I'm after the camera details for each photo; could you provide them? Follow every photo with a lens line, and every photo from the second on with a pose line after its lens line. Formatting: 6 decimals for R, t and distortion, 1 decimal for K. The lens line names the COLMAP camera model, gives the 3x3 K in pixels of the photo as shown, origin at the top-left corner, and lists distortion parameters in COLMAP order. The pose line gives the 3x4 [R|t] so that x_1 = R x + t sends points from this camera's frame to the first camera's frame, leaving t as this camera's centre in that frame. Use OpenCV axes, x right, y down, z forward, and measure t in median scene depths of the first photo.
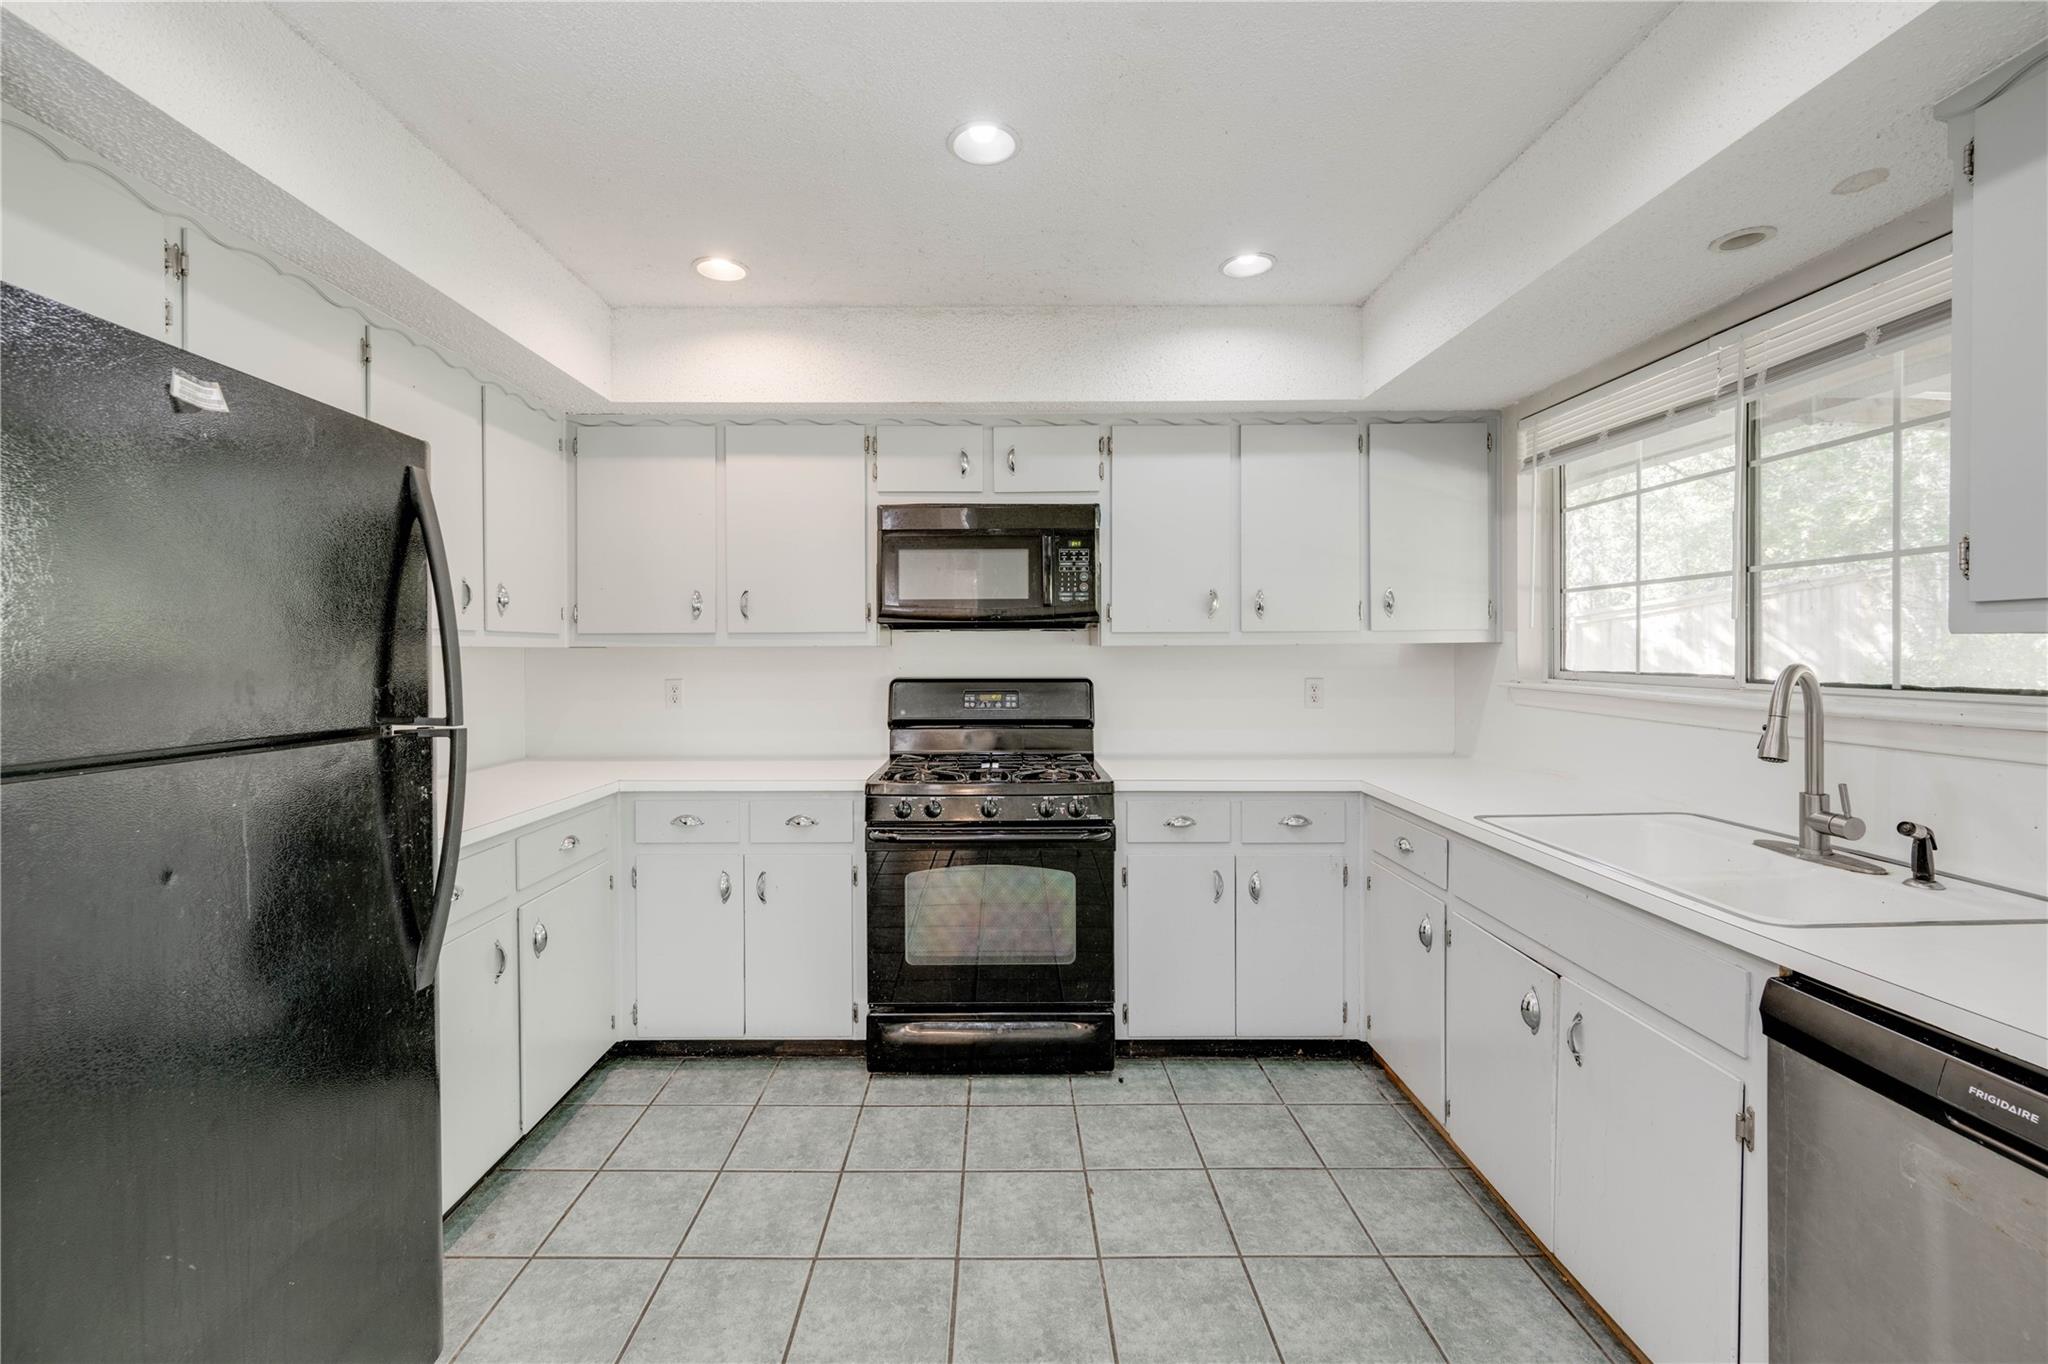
lens RADIAL K [[832.7, 0, 995.9], [0, 832.7, 662.5], [0, 0, 1]] dist [-0.001403, -0.000366]
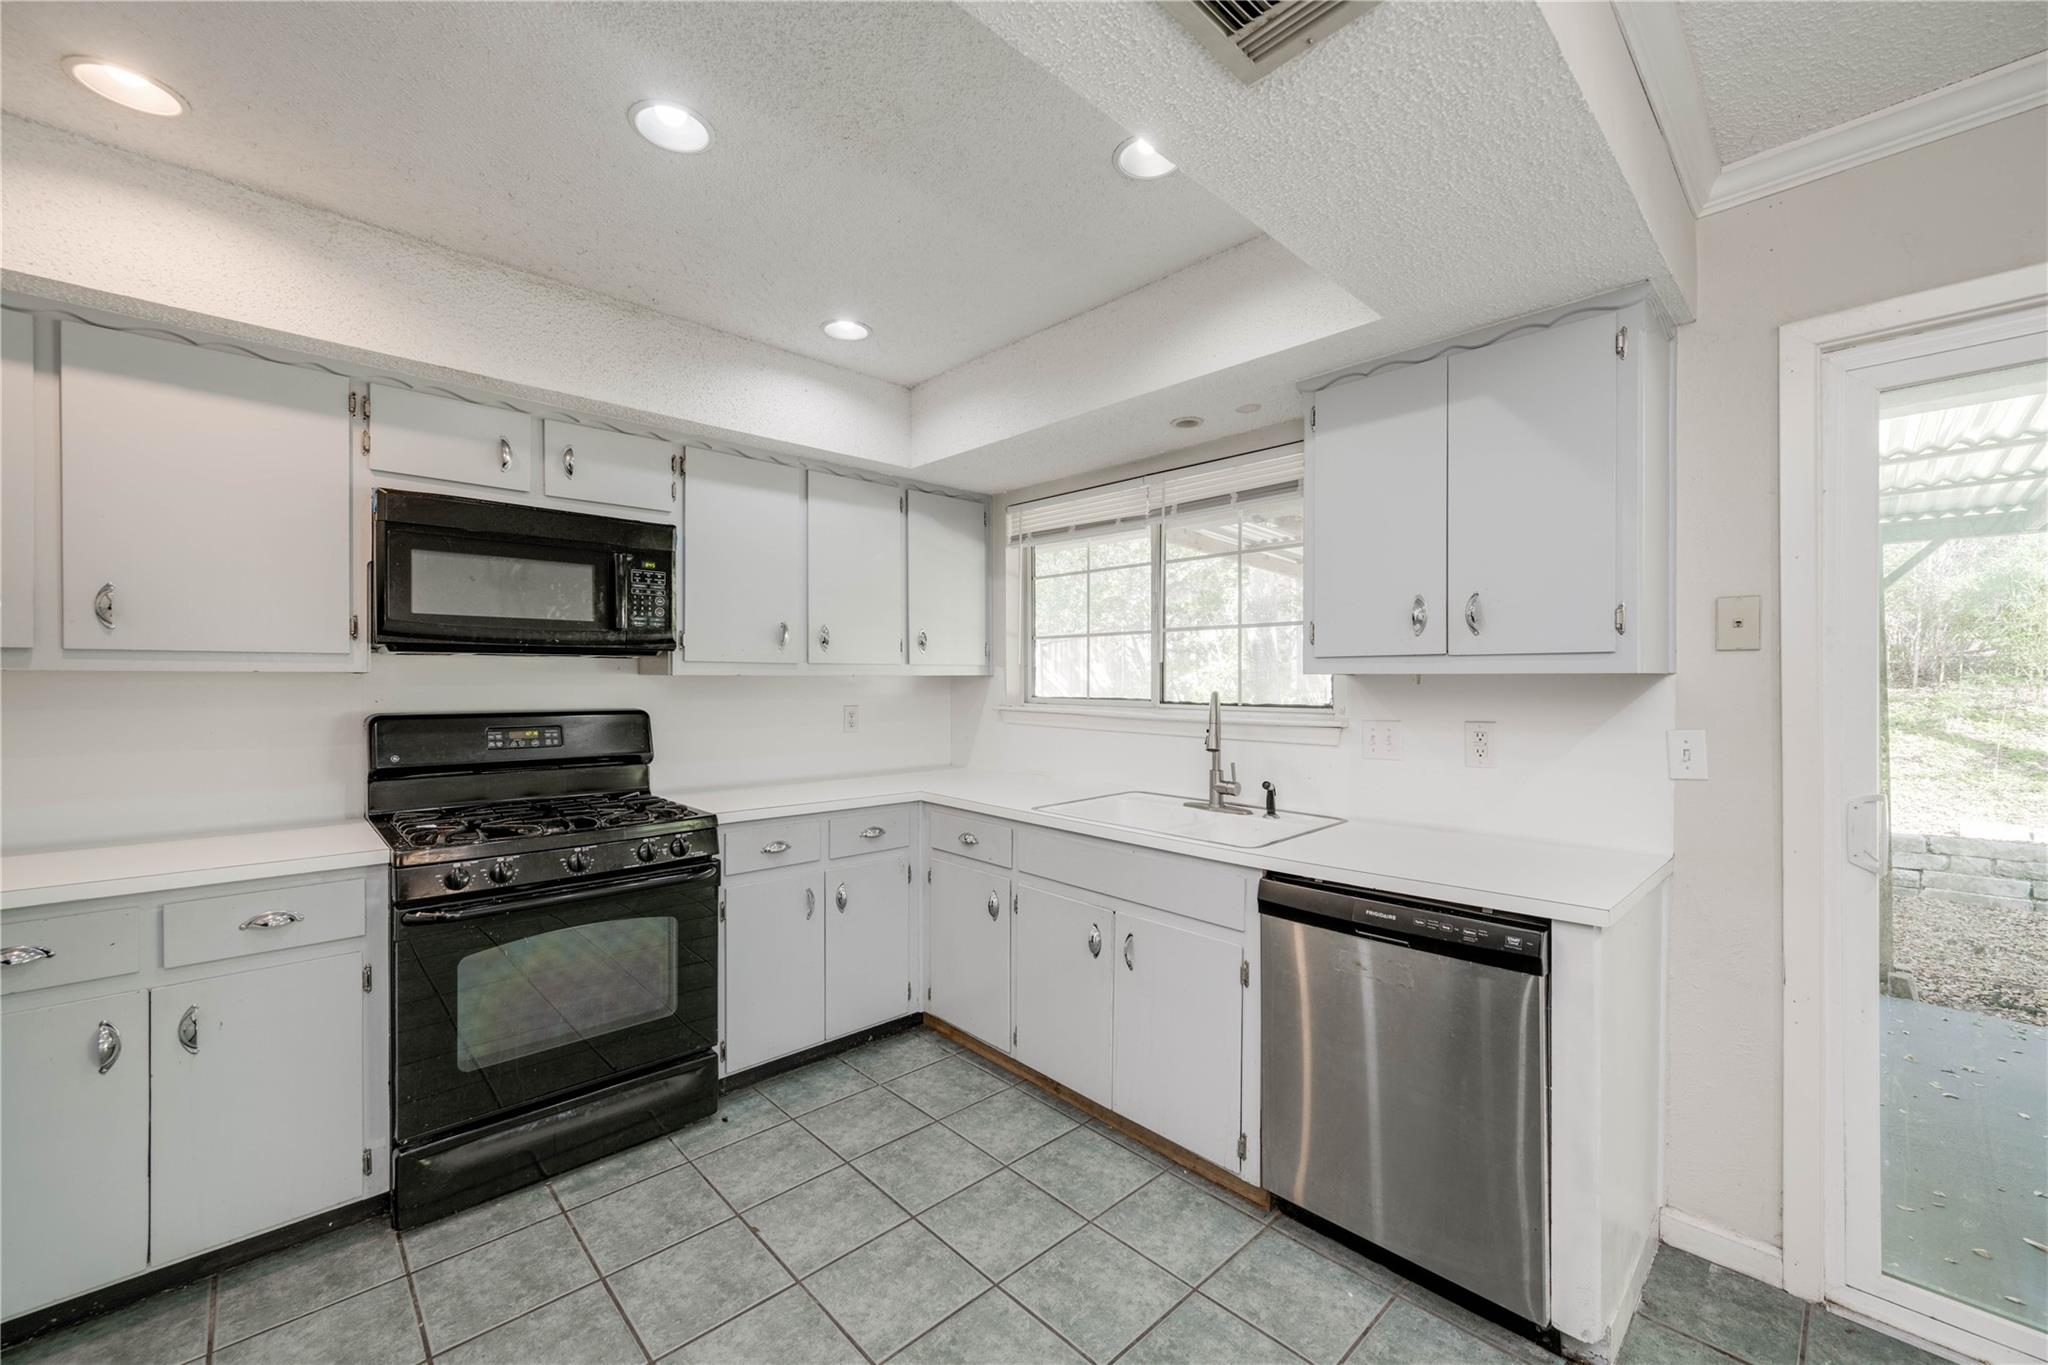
lens RADIAL K [[810.3, 0, 1018.2], [0, 810.3, 685.1], [0, 0, 1]] dist [0.000729, -0.000077]
pose [[0.727348, 0.001266, 0.686268, -0.247442], [0.004475, 0.999968, -0.006587, -0.000785], [-0.686254, 0.007862, 0.727319, 0.065611]]
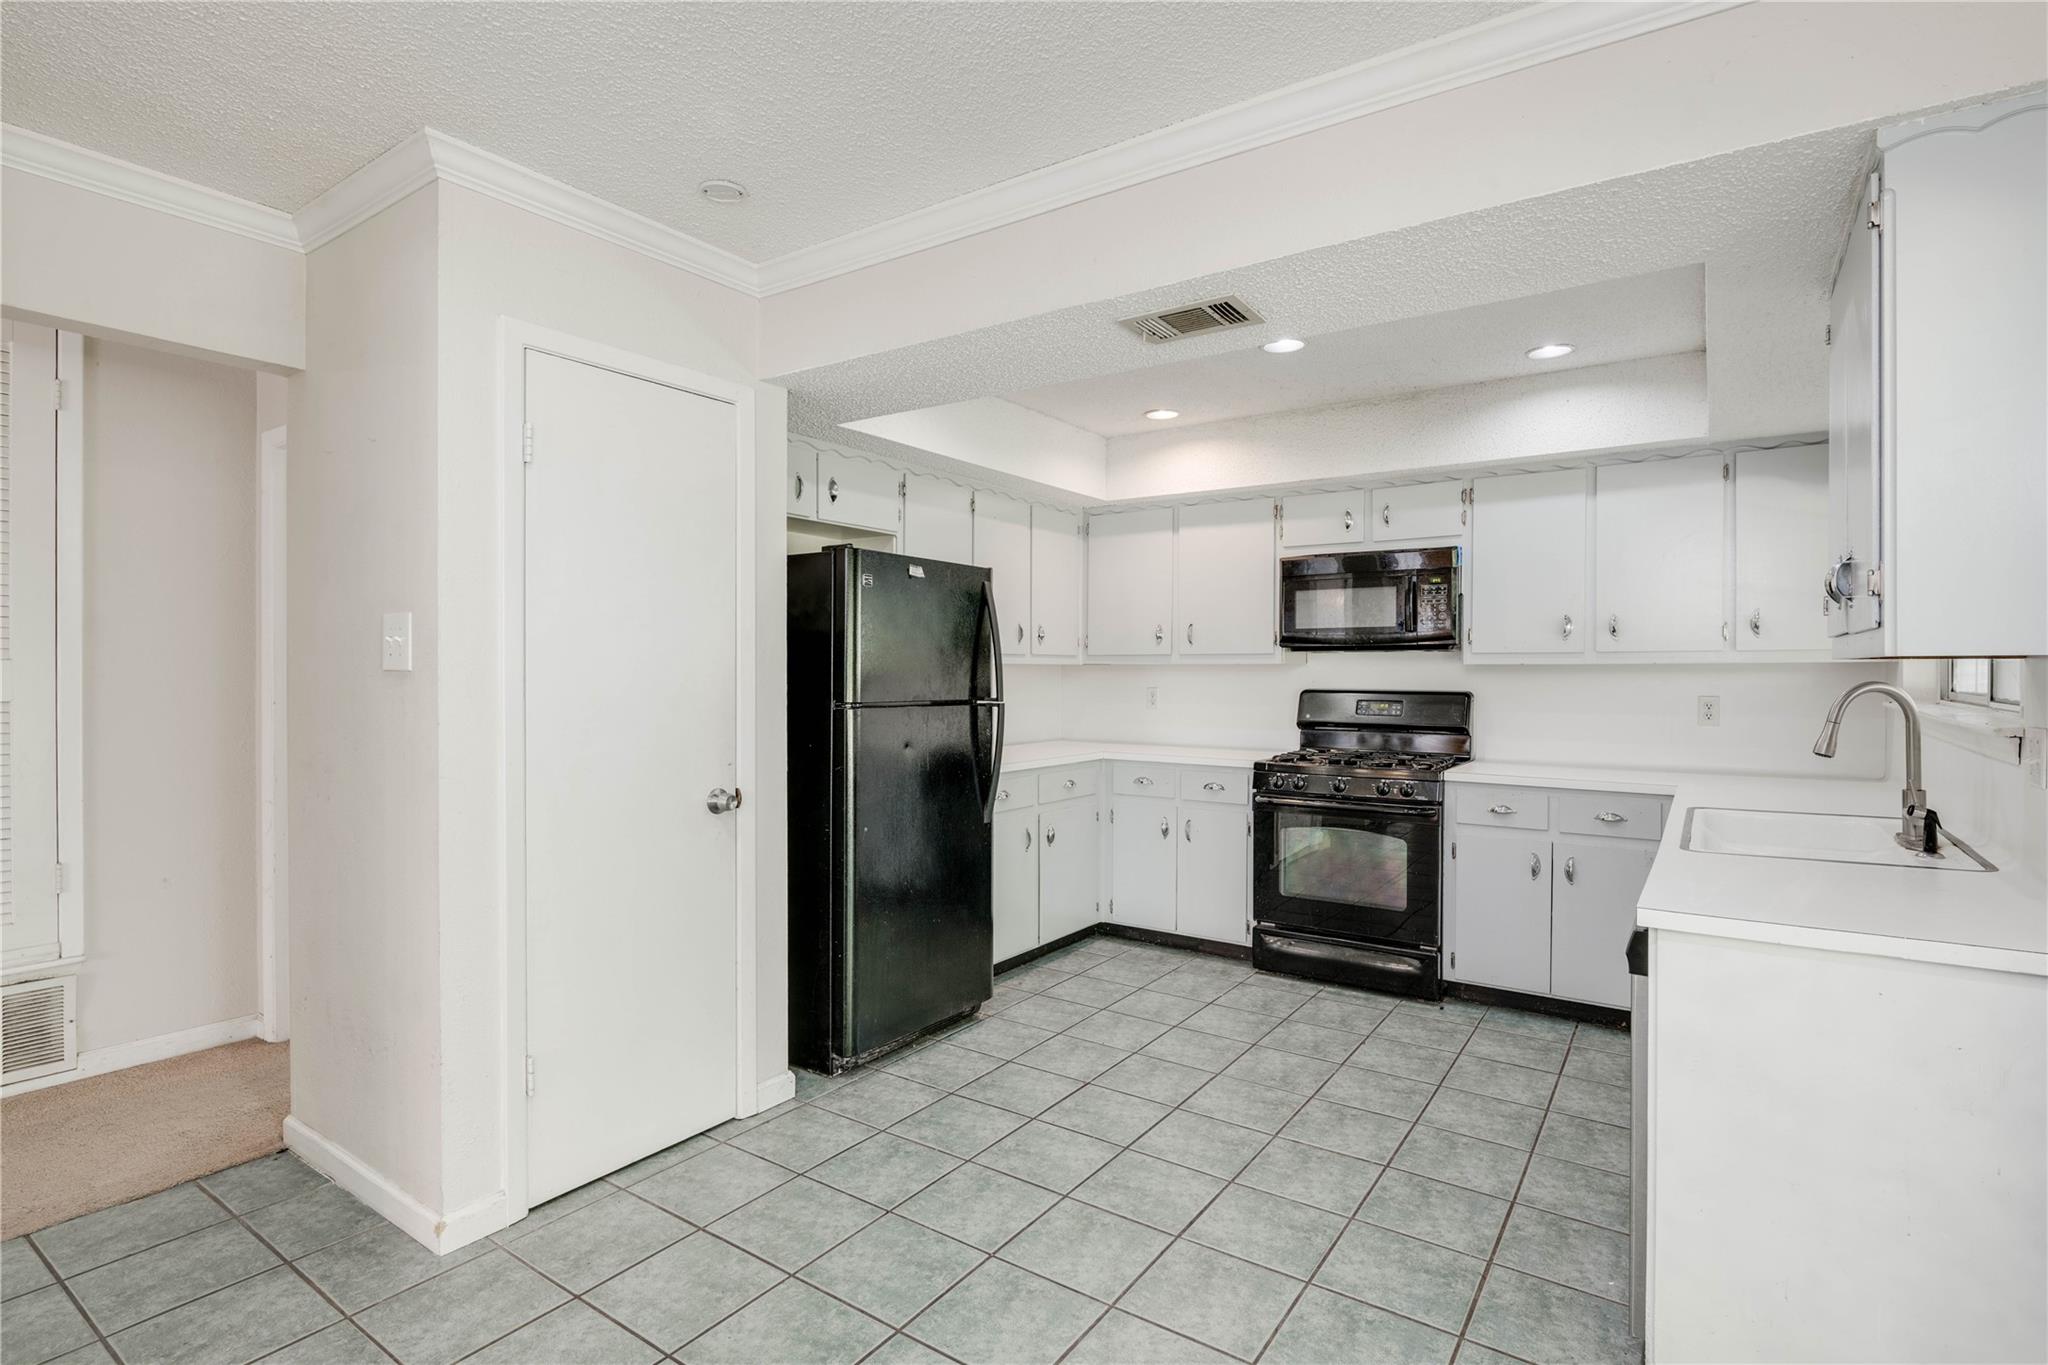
lens RADIAL K [[963.4, 0, 1024.0], [0, 963.4, 682.5], [0, 0, 1]] dist [-0.010694, -0.000321]
pose [[0.818946, 0.012732, -0.573729, 0.449772], [-0.011590, 0.999917, 0.005646, 0.006416], [0.573753, 0.002026, 0.819026, -0.544637]]
